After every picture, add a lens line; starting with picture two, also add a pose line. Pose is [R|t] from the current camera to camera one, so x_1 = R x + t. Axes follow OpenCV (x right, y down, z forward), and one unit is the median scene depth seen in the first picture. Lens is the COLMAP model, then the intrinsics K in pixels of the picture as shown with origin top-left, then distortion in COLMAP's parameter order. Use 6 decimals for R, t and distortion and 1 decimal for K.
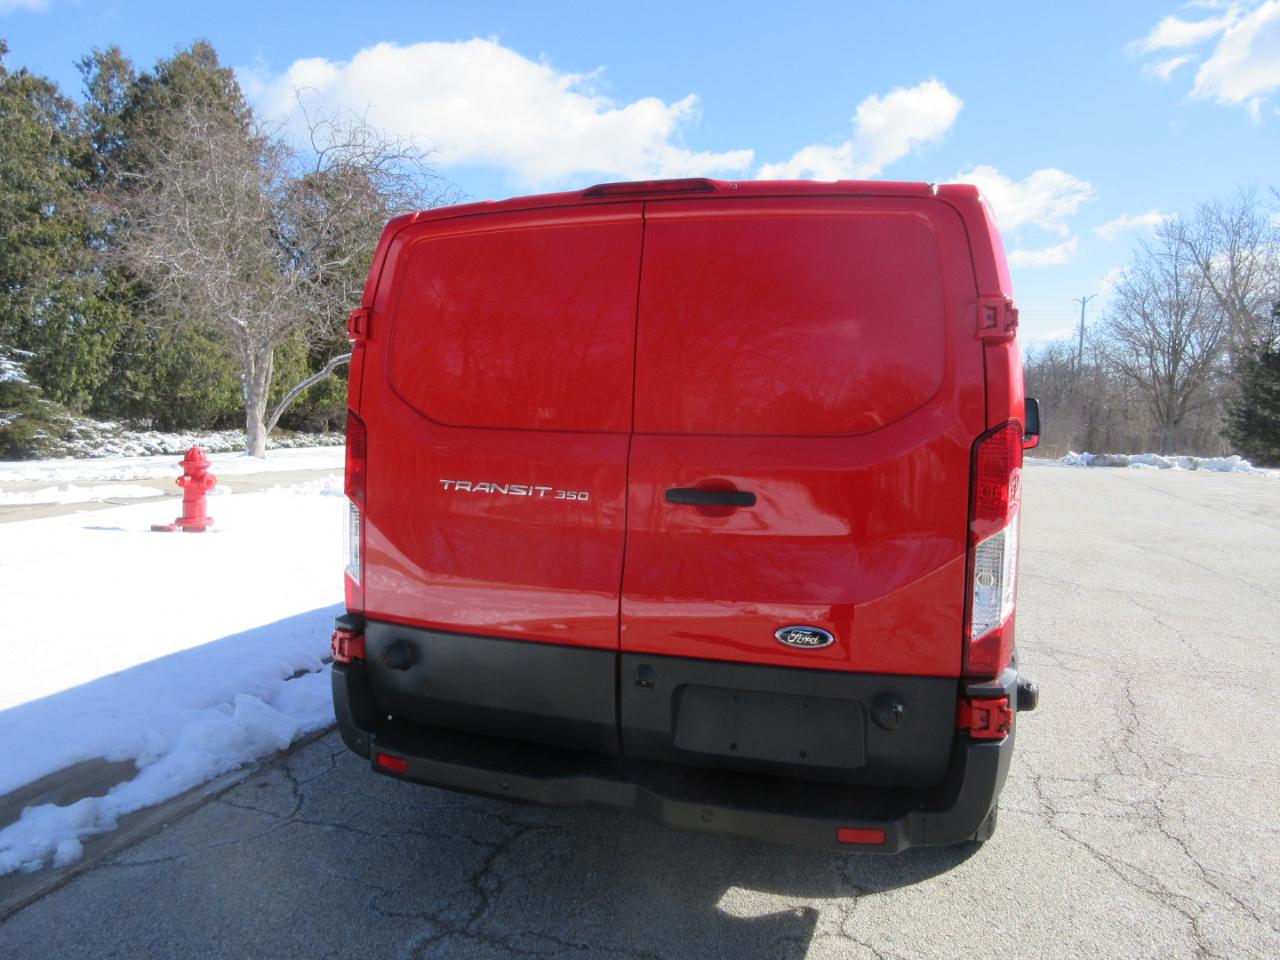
lens RADIAL K [[965.2, 0, 640.5], [0, 965.2, 482.8], [0, 0, 1]] dist [0.001706, 0.009073]
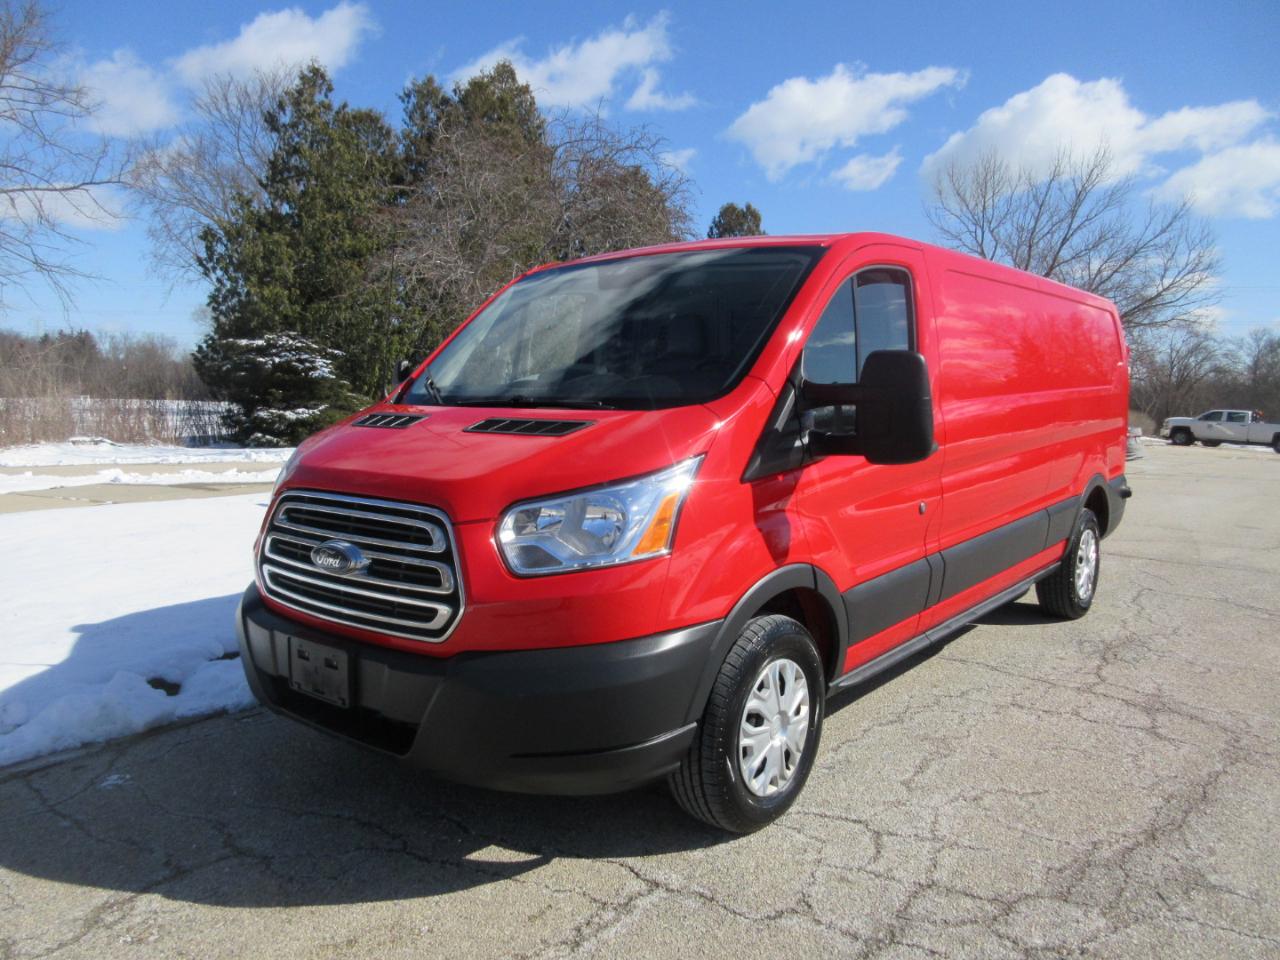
lens RADIAL K [[965.2, 0, 638.3], [0, 965.2, 471.8], [0, 0, 1]] dist [0.001706, 0.009073]
pose [[0.942618, 0.018141, -0.333381, 0.163374], [-0.019581, 0.999808, -0.000959, 0.001510], [0.333299, 0.007432, 0.942792, 0.093376]]
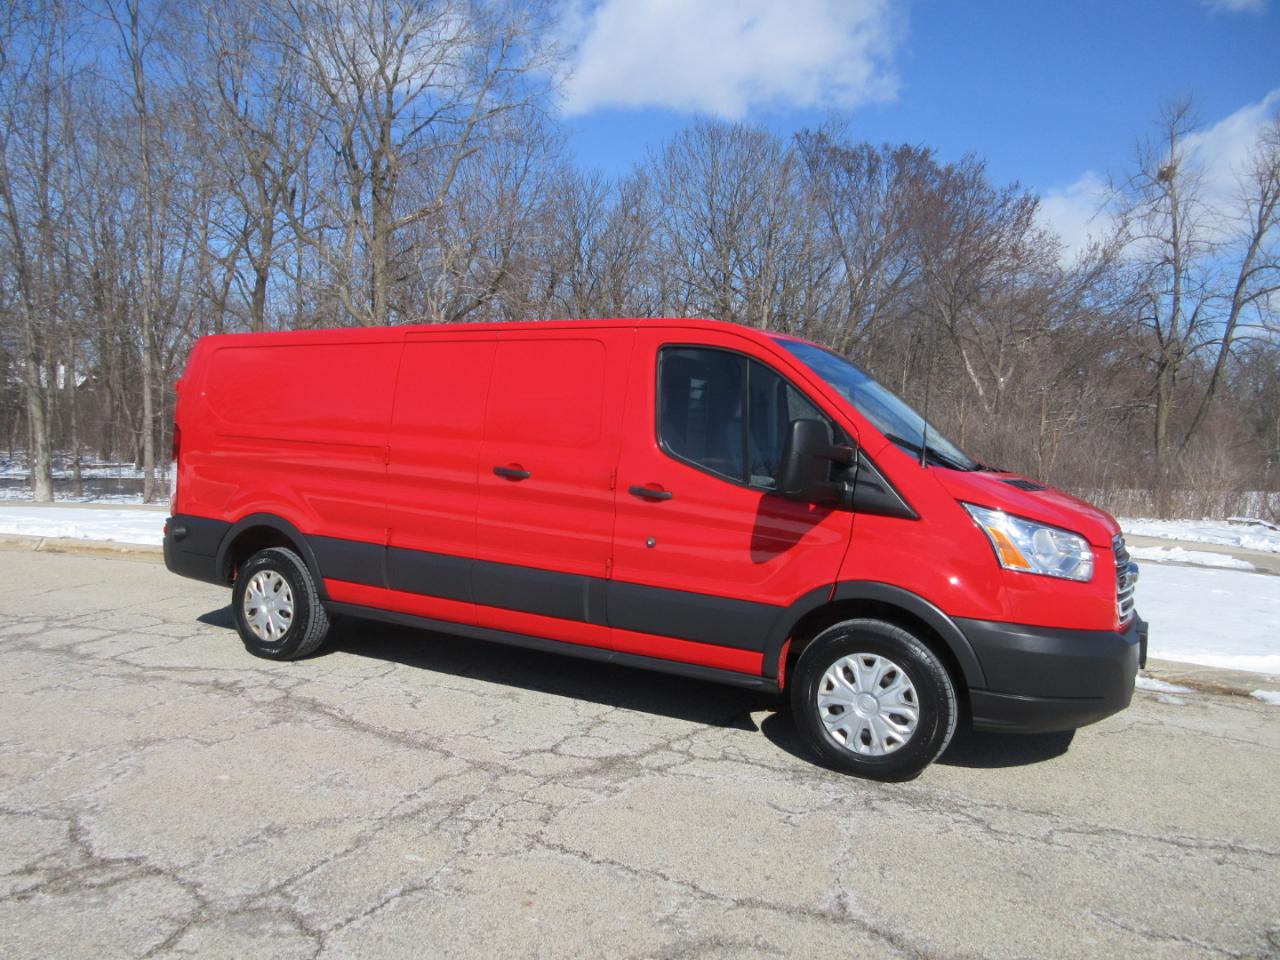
lens RADIAL K [[965.2, 0, 648.6], [0, 965.2, 478.0], [0, 0, 1]] dist [0.001706, 0.009073]
pose [[-0.174769, 0.011226, -0.984546, 0.638595], [-0.125135, 0.991573, 0.033519, -0.038178], [0.976625, 0.129059, -0.171891, 0.628364]]
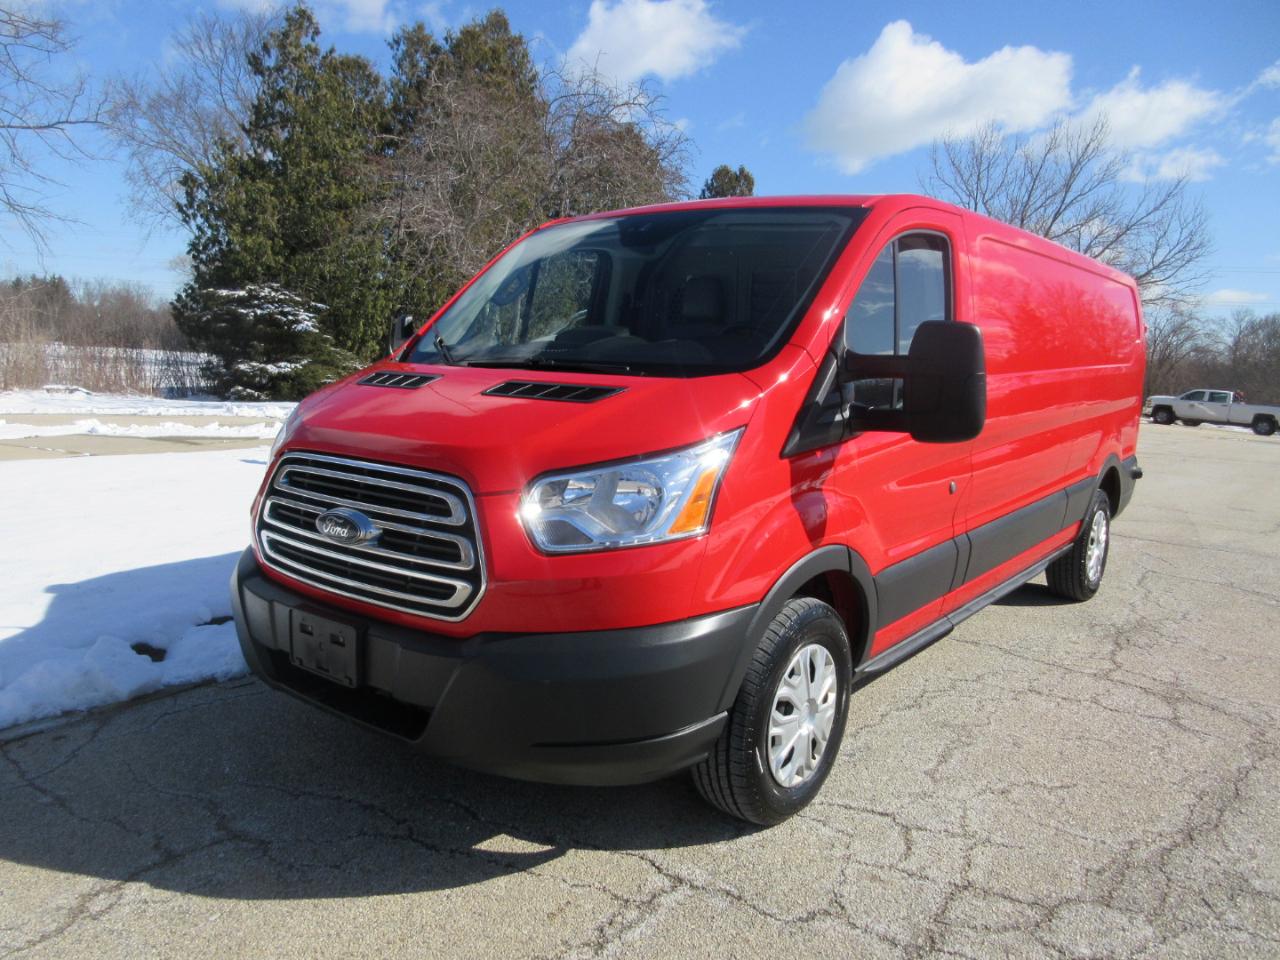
lens RADIAL K [[965.2, 0, 638.7], [0, 965.2, 474.0], [0, 0, 1]] dist [0.001706, 0.009073]
pose [[0.948343, 0.056733, -0.312132, 0.144057], [-0.047268, 0.998166, 0.037816, 0.000099], [0.313705, -0.021108, 0.949286, 0.106444]]
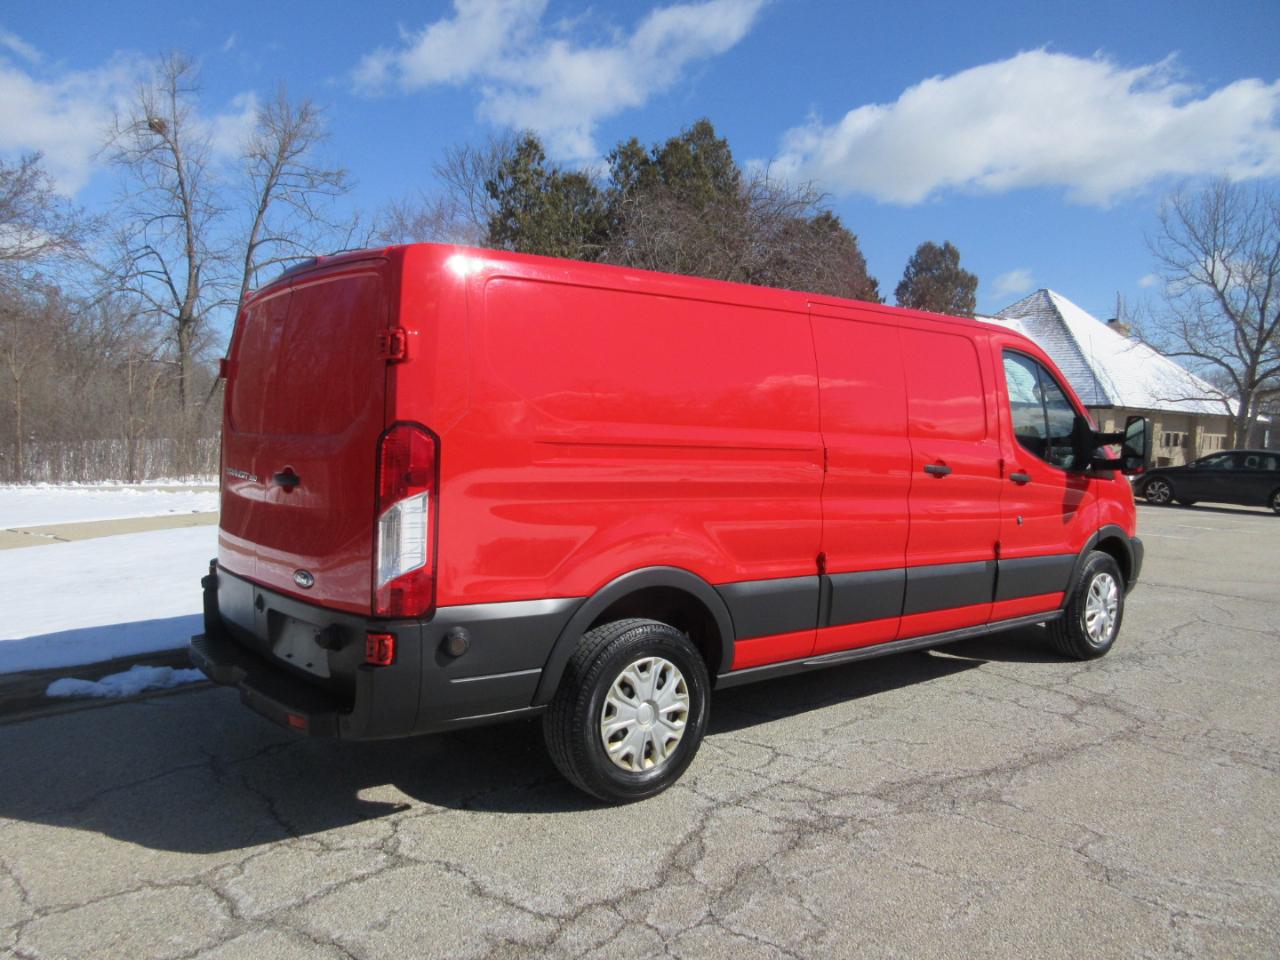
lens RADIAL K [[965.2, 0, 638.4], [0, 965.2, 474.1], [0, 0, 1]] dist [0.001706, 0.009073]
pose [[0.844751, 0.021065, -0.534745, 0.301773], [-0.043191, 0.998649, -0.028890, 0.006126], [0.533414, 0.047502, 0.844520, 0.014814]]
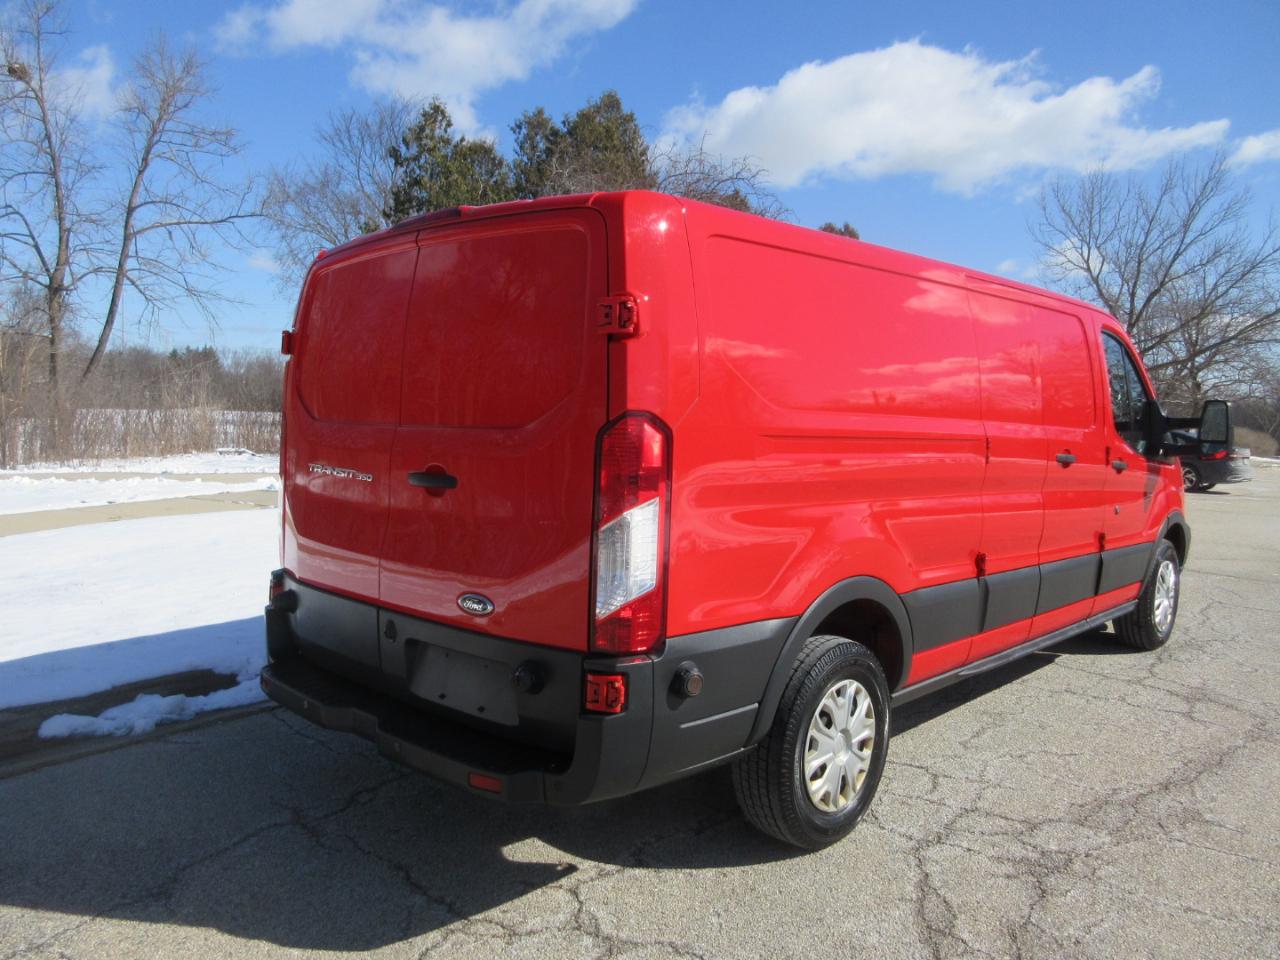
lens RADIAL K [[965.2, 0, 636.9], [0, 965.2, 472.0], [0, 0, 1]] dist [0.001706, 0.009073]
pose [[0.904906, 0.024789, -0.424890, 0.186697], [-0.033678, 0.999343, -0.013421, 0.002903], [0.424278, 0.026454, 0.905146, 0.010140]]
